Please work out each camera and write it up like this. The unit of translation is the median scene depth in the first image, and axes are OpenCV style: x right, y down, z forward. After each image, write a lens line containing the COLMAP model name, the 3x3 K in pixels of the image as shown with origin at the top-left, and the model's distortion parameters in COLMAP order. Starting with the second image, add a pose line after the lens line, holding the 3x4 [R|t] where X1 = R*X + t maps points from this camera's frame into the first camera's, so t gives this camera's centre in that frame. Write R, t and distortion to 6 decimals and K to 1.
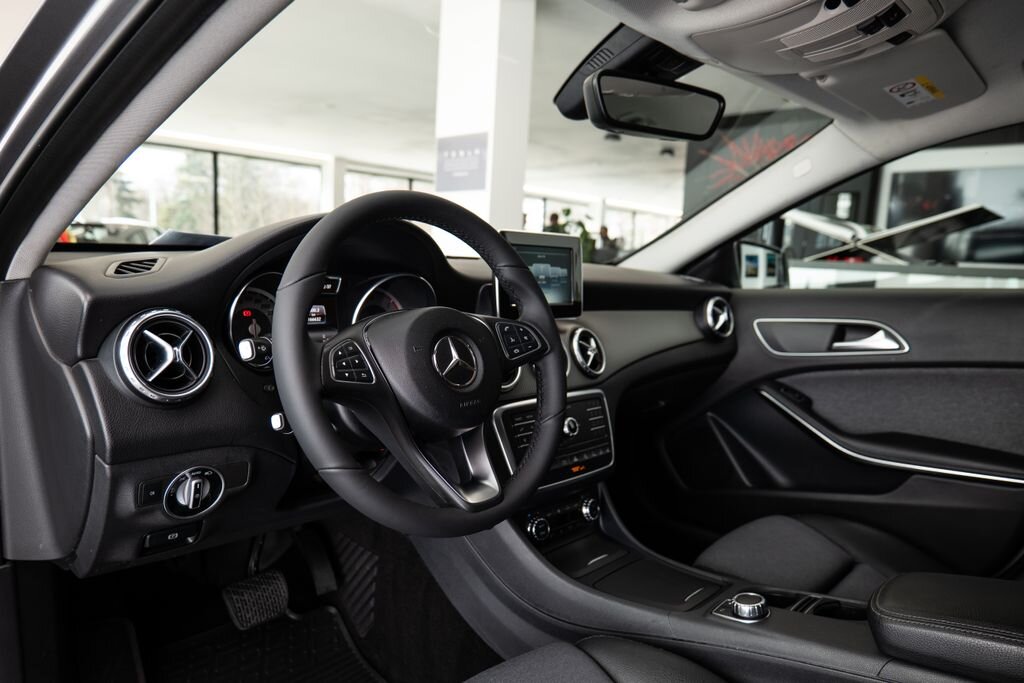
lens RADIAL K [[695.0, 0, 504.6], [0, 695.0, 351.1], [0, 0, 1]] dist [-0.016797, 0.012370]
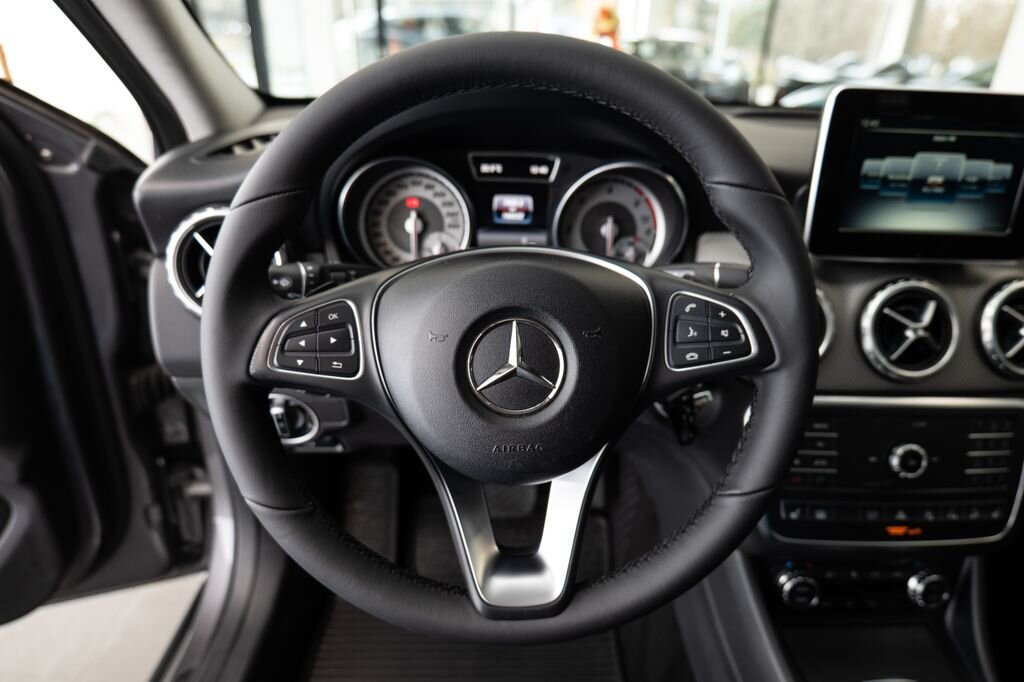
lens RADIAL K [[647.7, 0, 516.7], [0, 647.7, 345.6], [0, 0, 1]] dist [-0.021133, 0.015611]
pose [[0.728044, 0.272988, -0.628832, 0.138048], [-0.097841, 0.949280, 0.298823, -0.086060], [0.678512, -0.156031, 0.717827, 0.354086]]
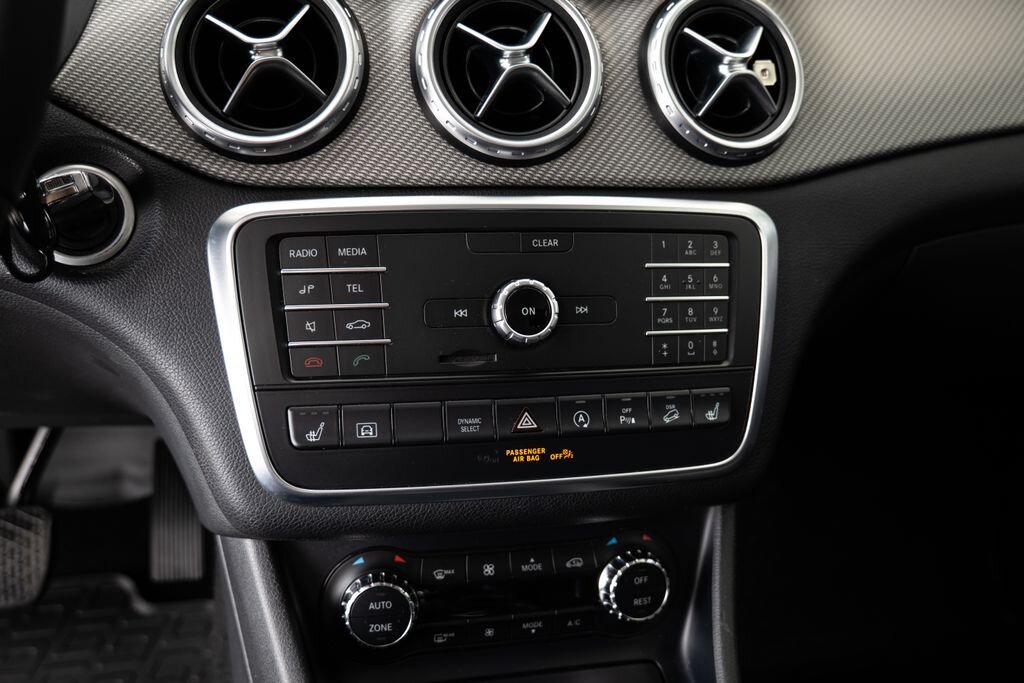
lens RADIAL K [[1043.0, 0, 507.9], [0, 1043.0, 332.4], [0, 0, 1]] dist [0.012136, 0.000000]
pose [[0.844717, 0.169769, -0.507574, 0.258256], [-0.084120, 0.978685, 0.187348, 0.030840], [0.528561, -0.115559, 0.840993, 0.522428]]
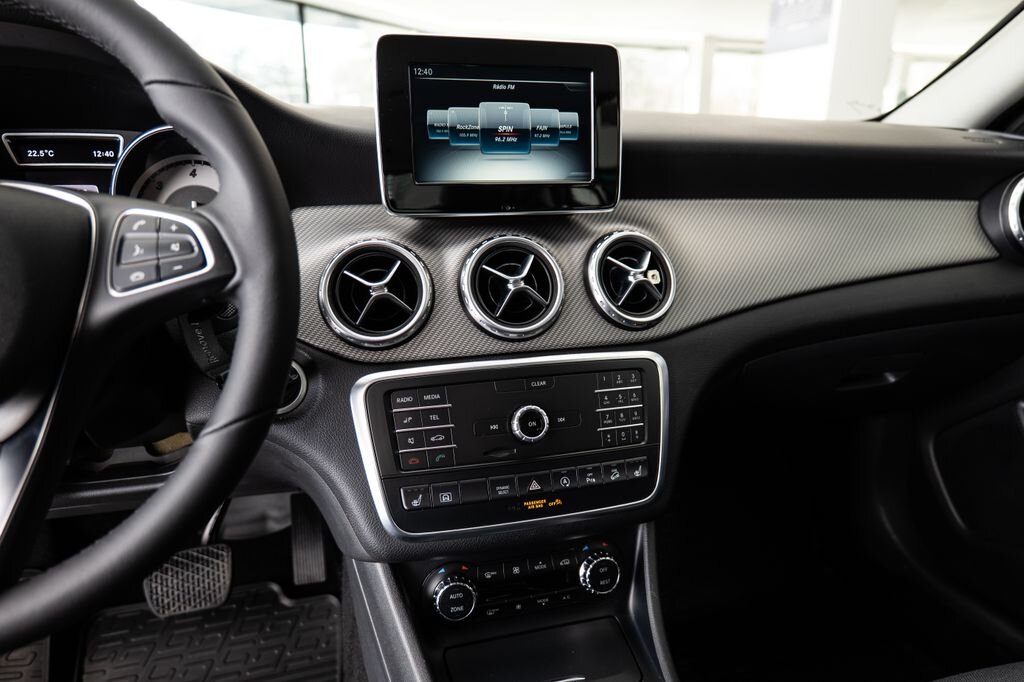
lens RADIAL K [[720.1, 0, 517.2], [0, 720.1, 346.4], [0, 0, 1]] dist [0.002457, 0.009044]
pose [[0.871293, 0.093349, -0.481803, 0.281684], [-0.032062, 0.990473, 0.133922, -0.015707], [0.489714, -0.101238, 0.865986, 0.445888]]
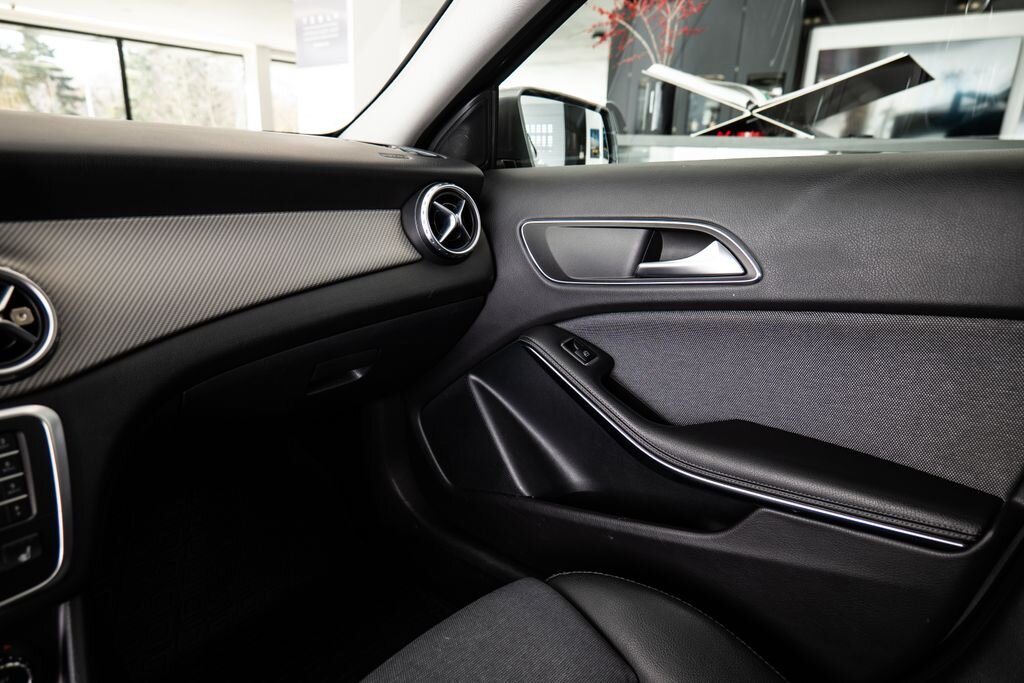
lens RADIAL K [[647.7, 0, 520.6], [0, 647.7, 339.0], [0, 0, 1]] dist [-0.021133, 0.015611]
pose [[0.996923, -0.036065, 0.069602, 0.378056], [0.025536, 0.988862, 0.146630, -0.033446], [-0.074115, -0.144402, 0.986740, 0.538589]]
